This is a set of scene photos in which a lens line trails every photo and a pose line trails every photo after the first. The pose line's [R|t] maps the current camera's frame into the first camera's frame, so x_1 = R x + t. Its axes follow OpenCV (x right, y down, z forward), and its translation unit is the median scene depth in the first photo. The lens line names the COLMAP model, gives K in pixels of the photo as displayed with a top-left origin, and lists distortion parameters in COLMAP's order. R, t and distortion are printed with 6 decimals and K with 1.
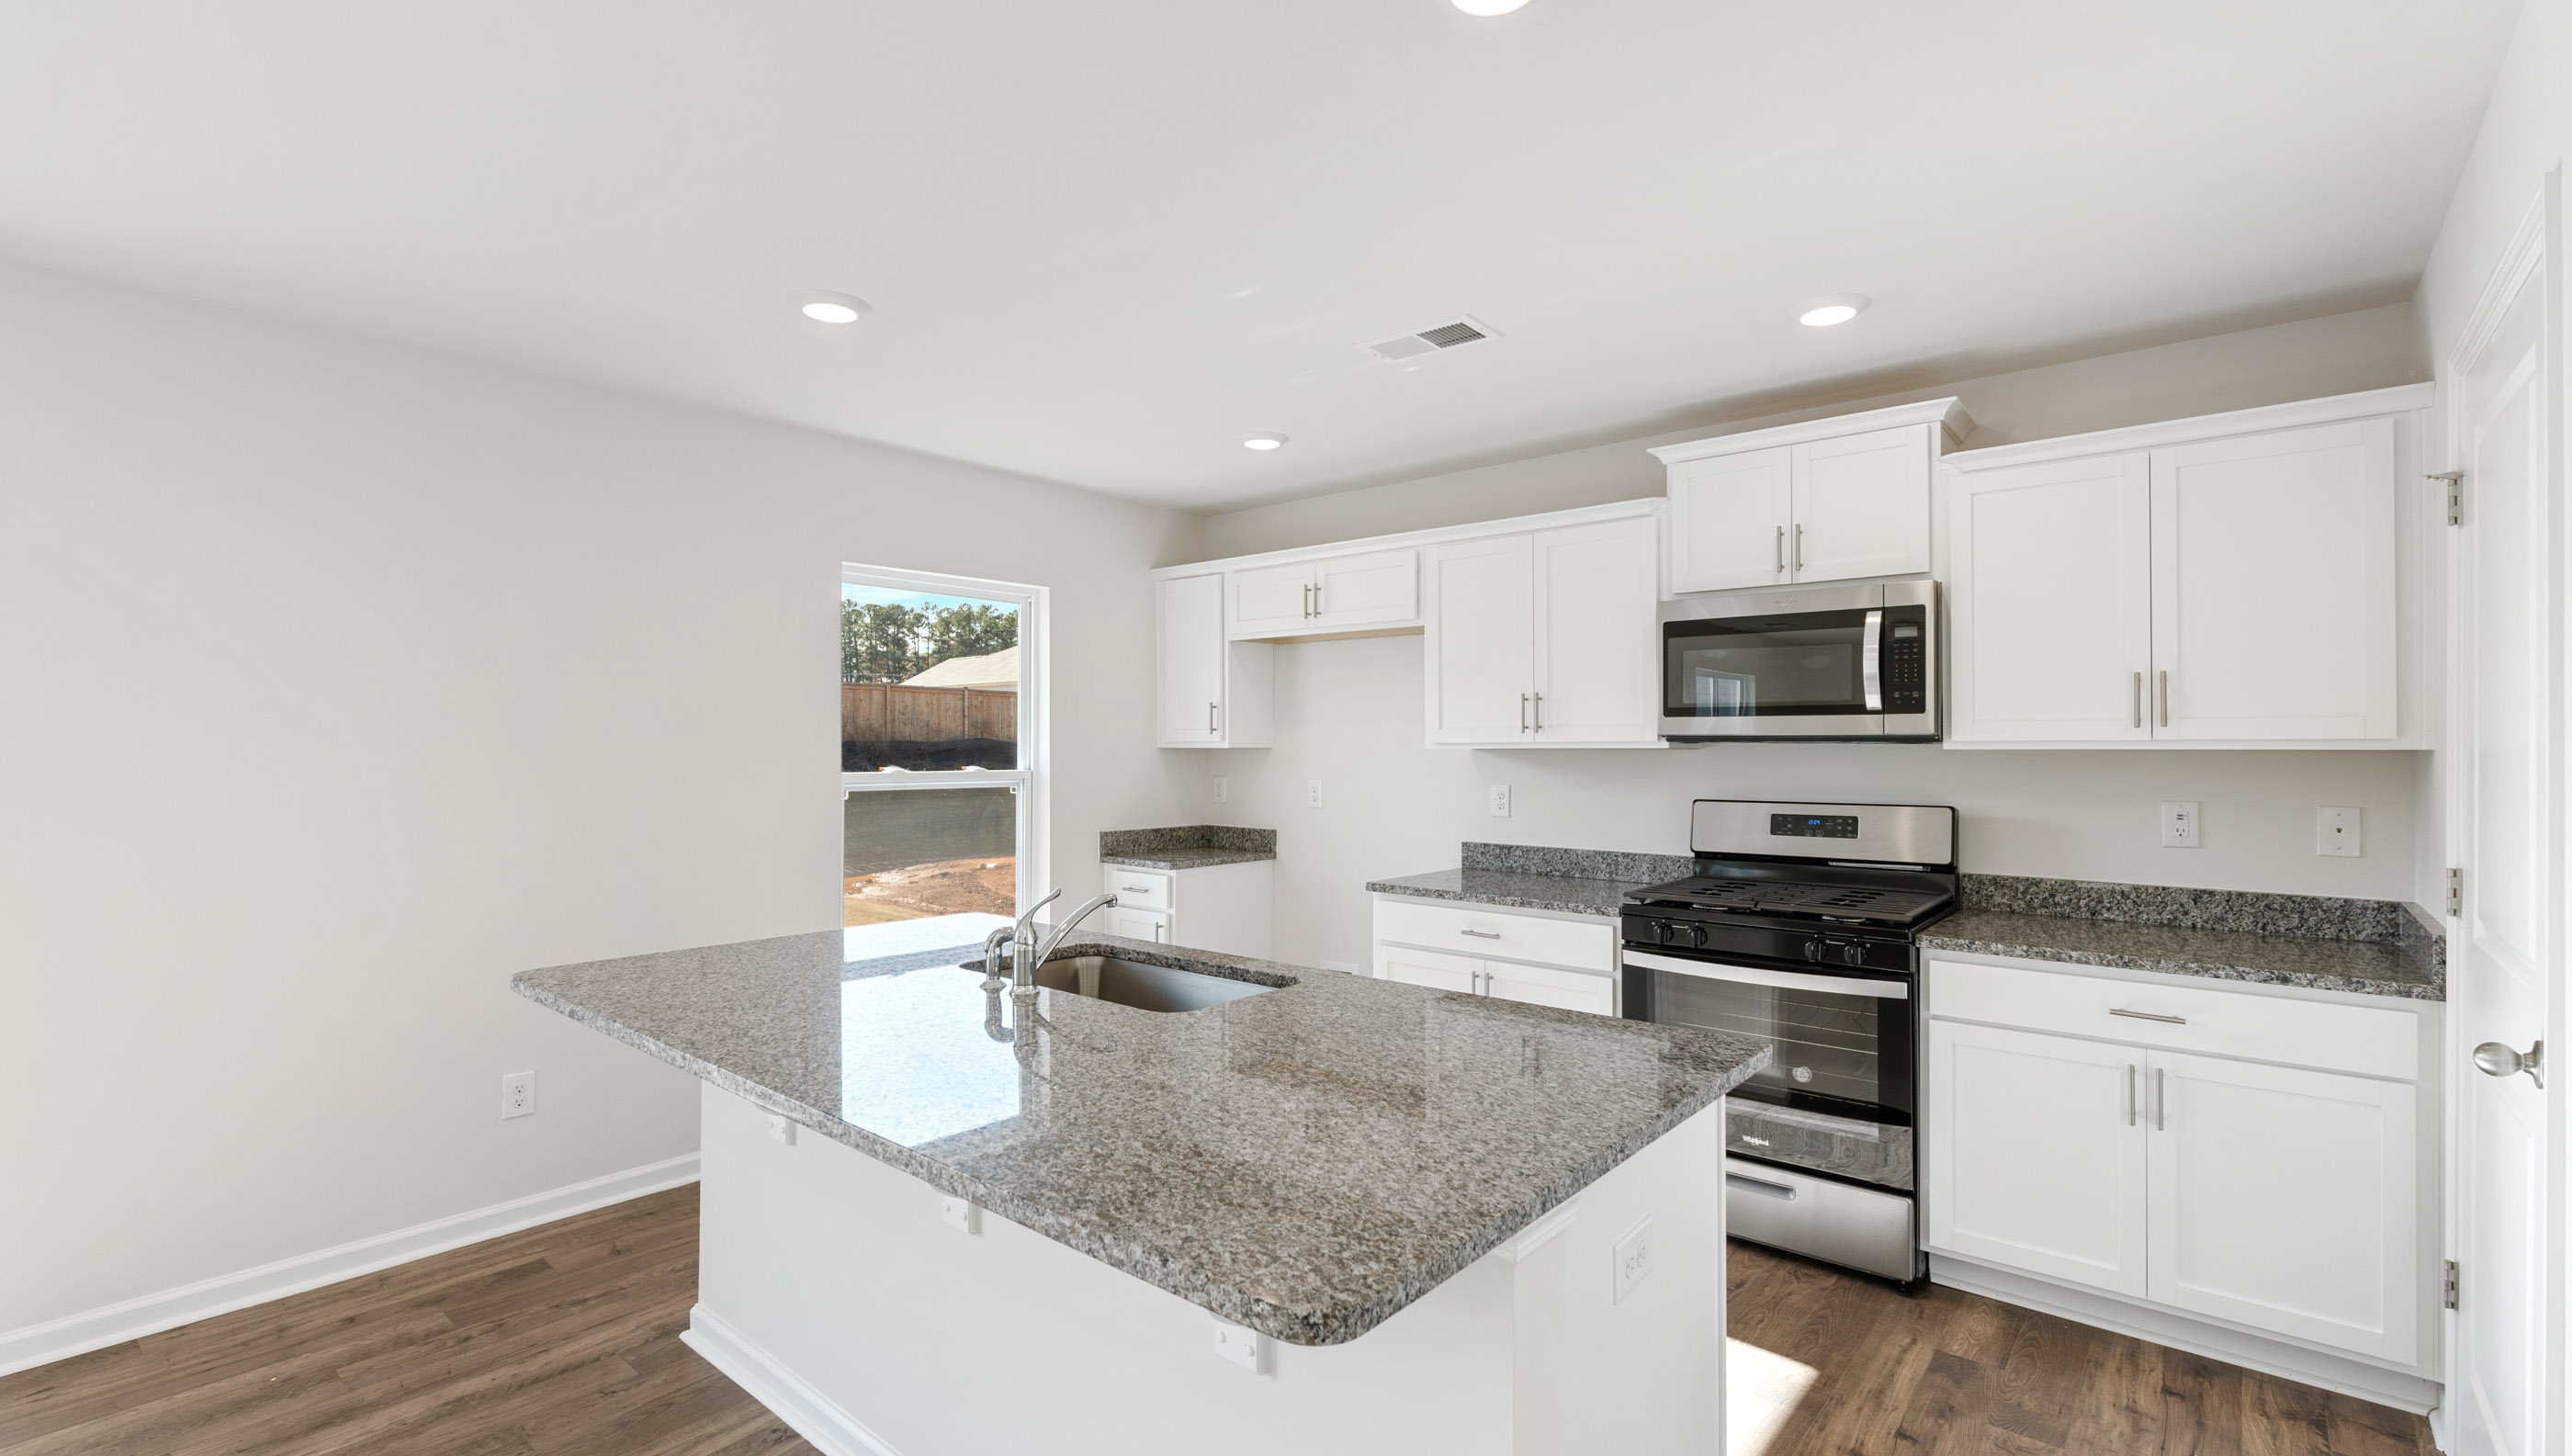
lens RADIAL K [[1130.6, 0, 1284.7], [0, 1130.6, 732.9], [0, 0, 1]] dist [-0.007646, 0.001972]
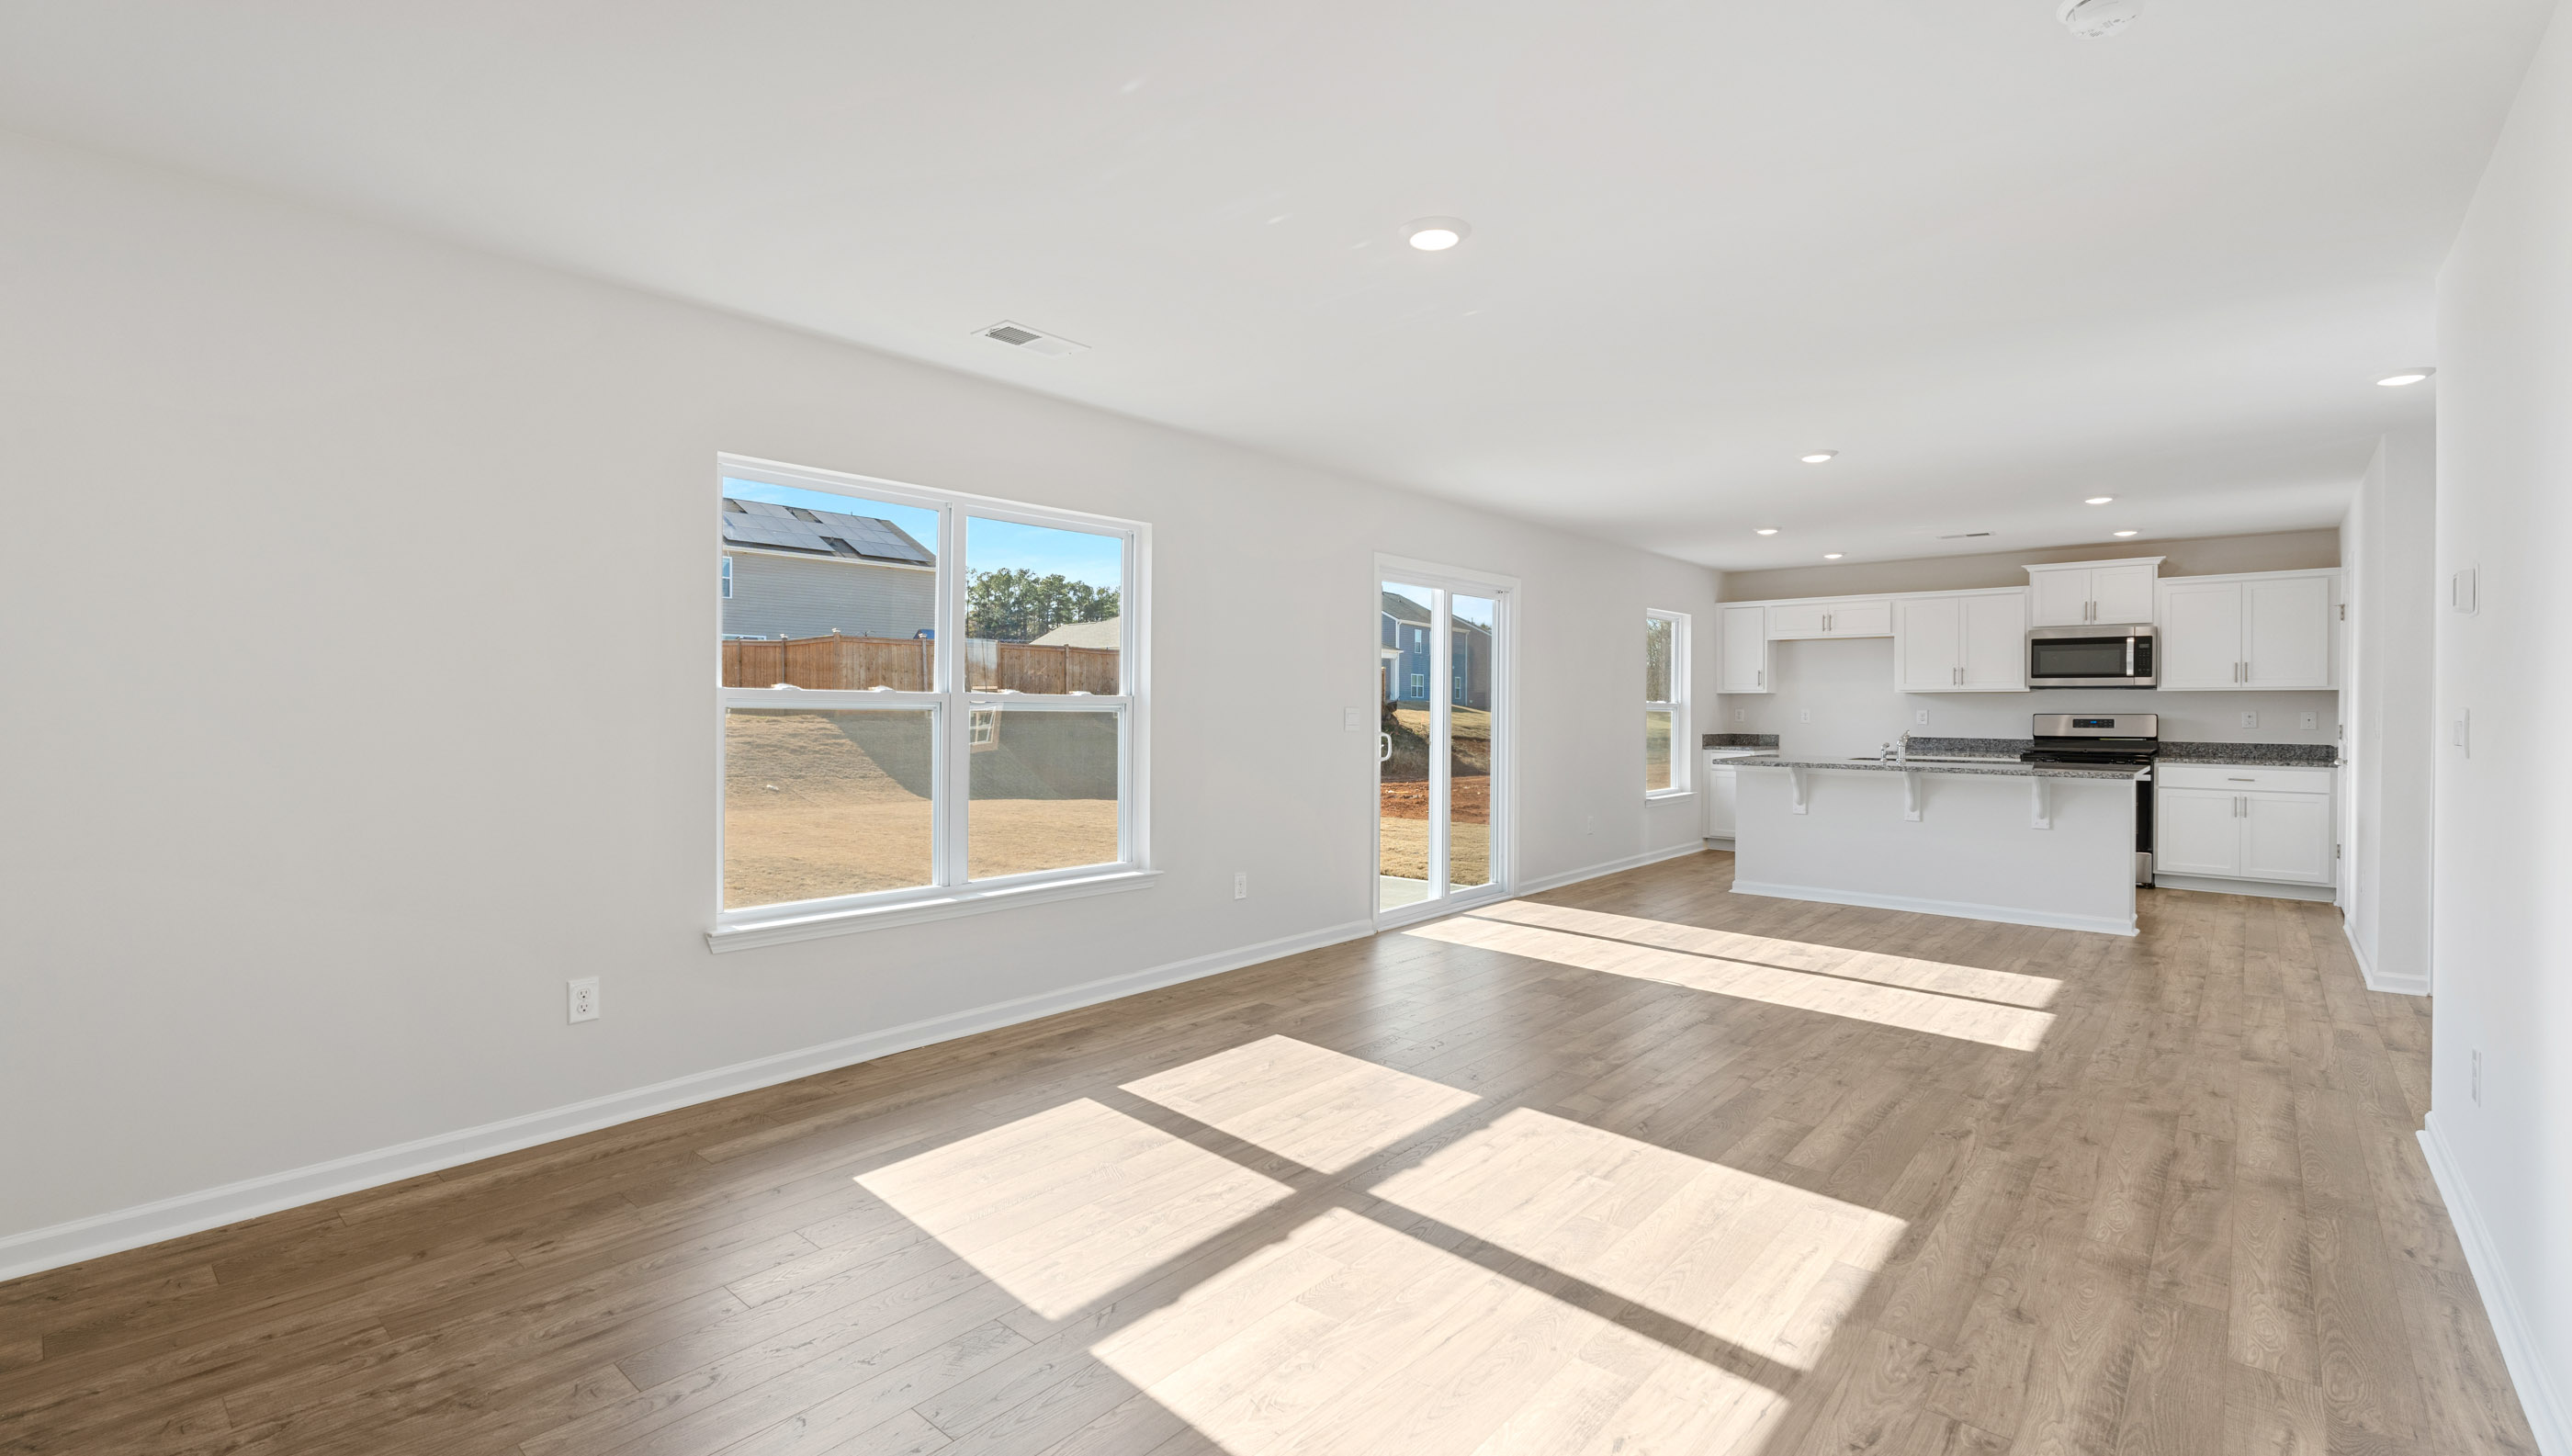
lens RADIAL K [[1130.6, 0, 1266.4], [0, 1130.6, 709.3], [0, 0, 1]] dist [-0.007646, 0.001972]
pose [[0.999929, 0.003858, -0.011279, -1.438063], [-0.003707, 0.999904, 0.013388, 0.029559], [0.011329, -0.013346, 0.999847, -1.617457]]
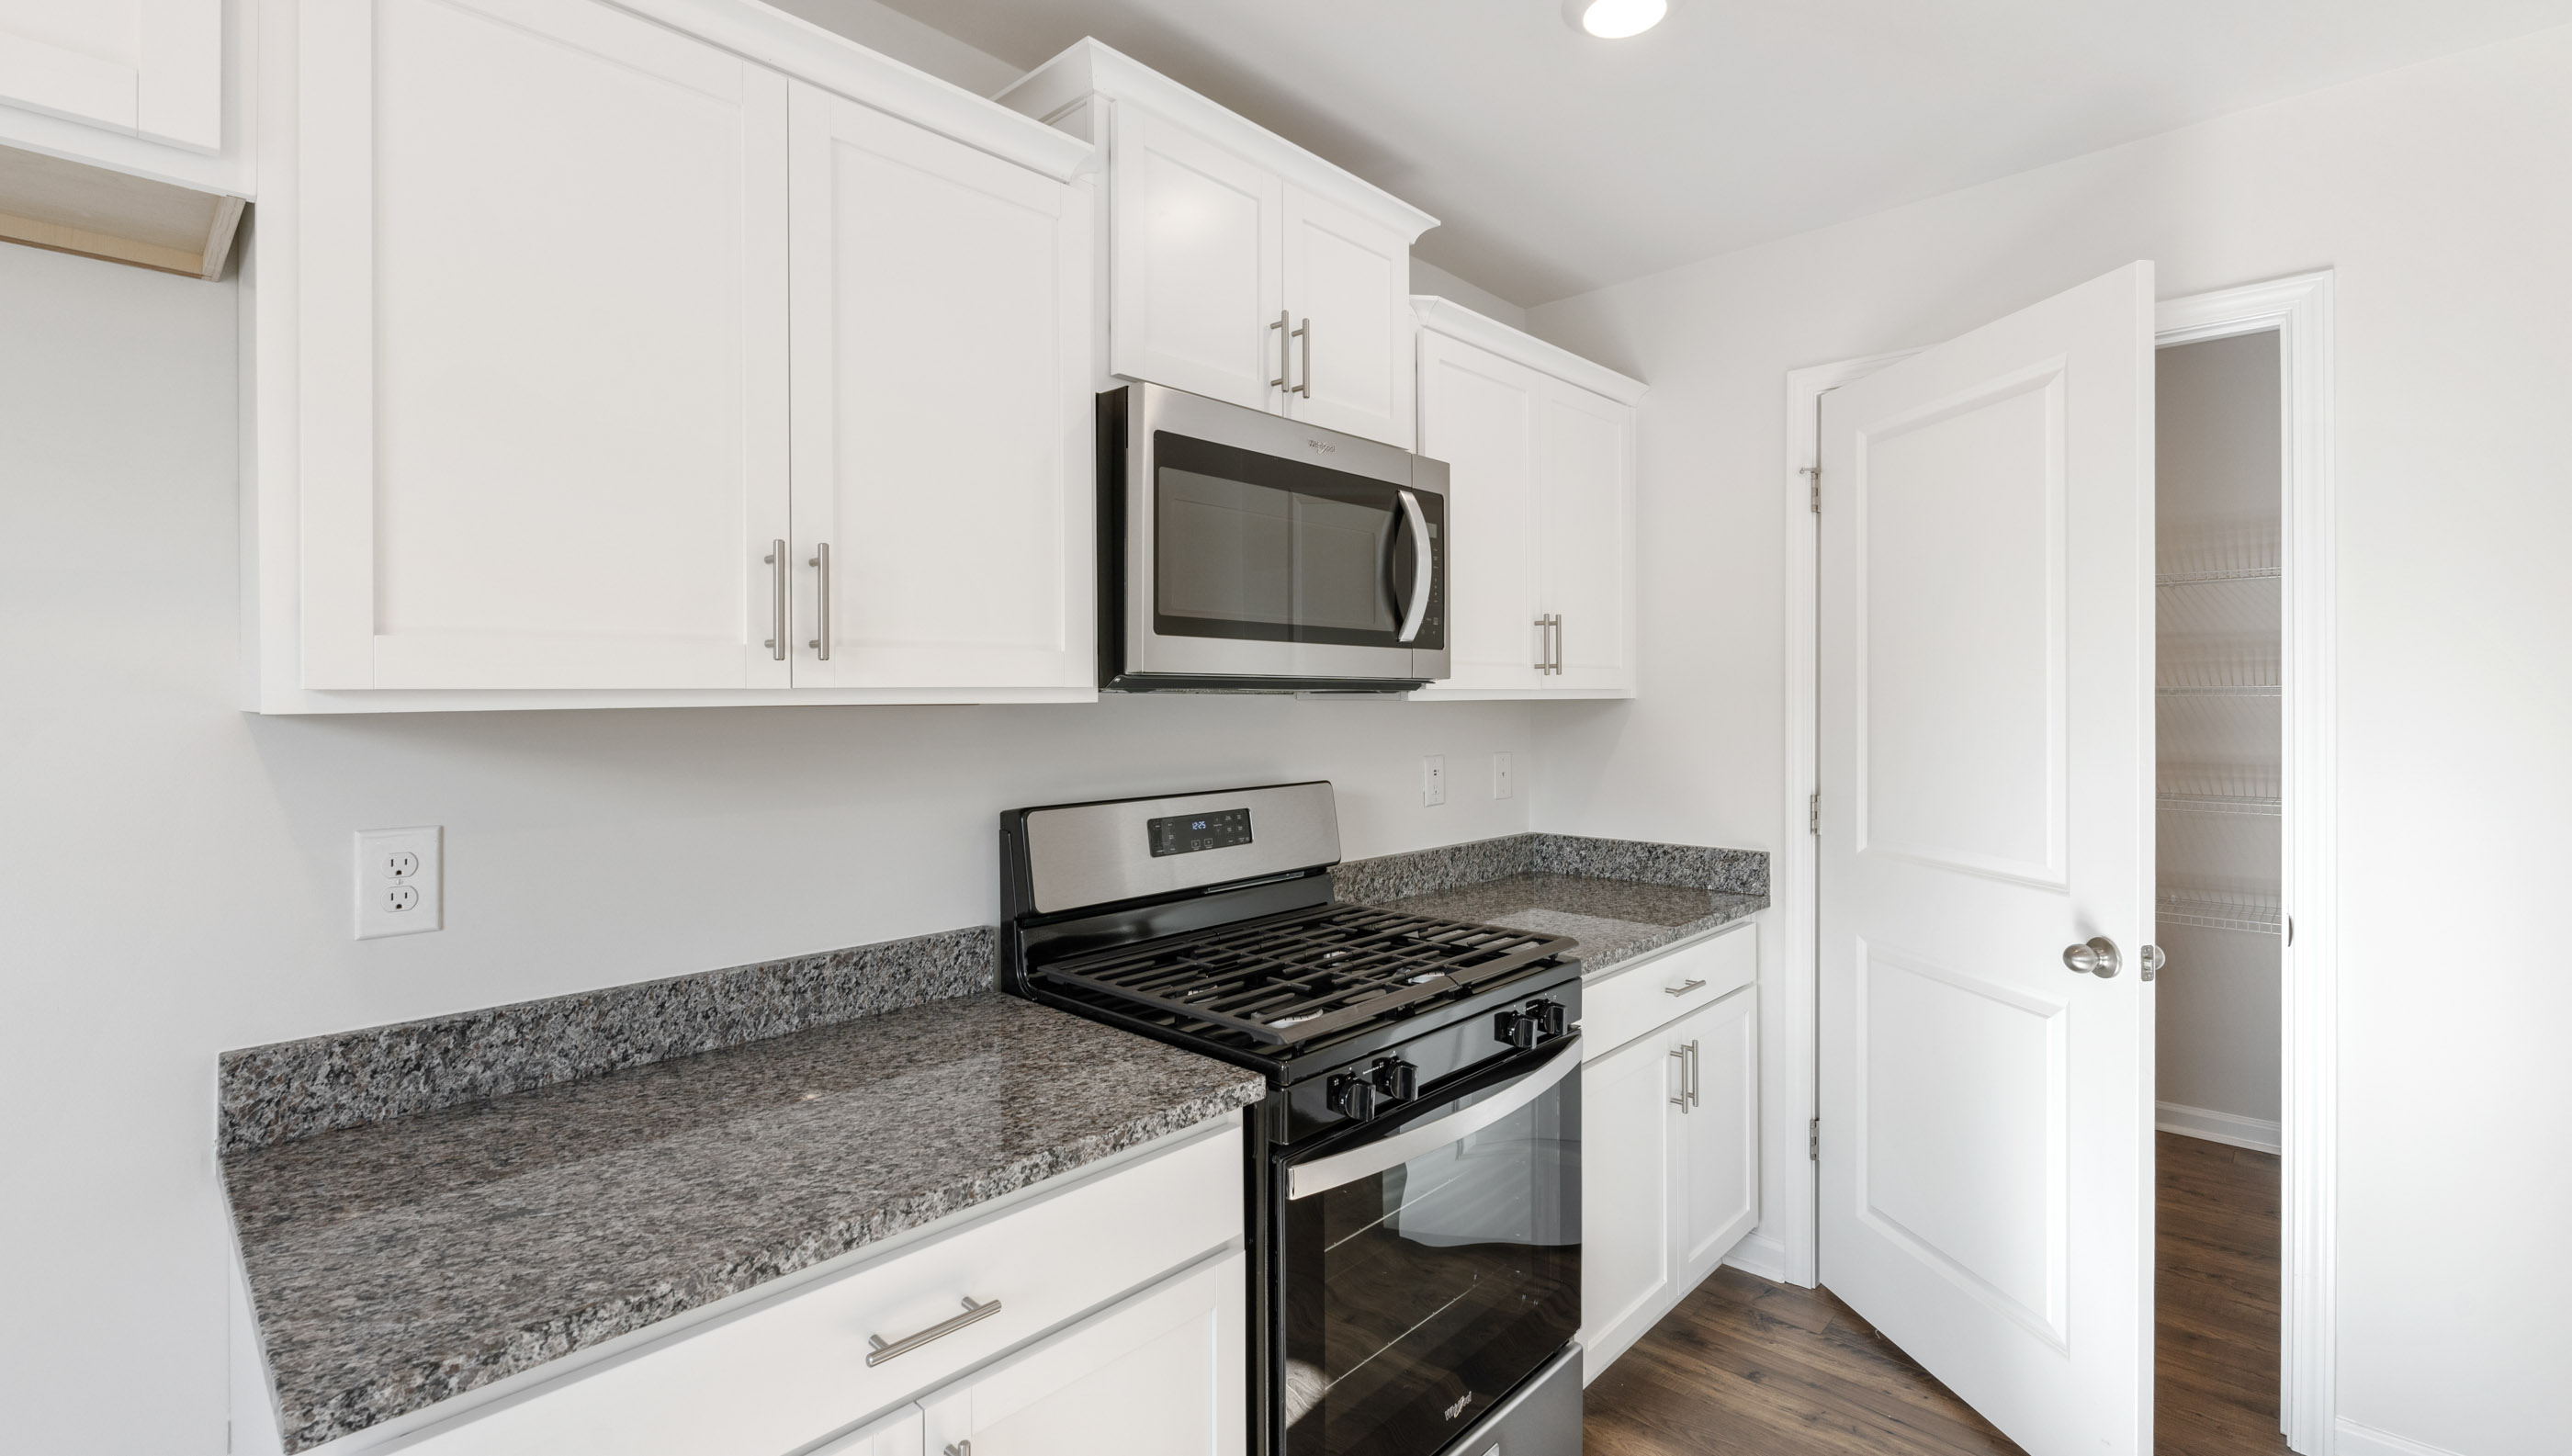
lens RADIAL K [[1130.6, 0, 1301.2], [0, 1130.6, 705.0], [0, 0, 1]] dist [-0.007646, 0.001972]
pose [[0.043222, -0.006277, 0.999046, -0.139576], [-0.005512, 0.999964, 0.006522, 0.012739], [-0.999050, -0.005788, 0.043186, 1.034760]]
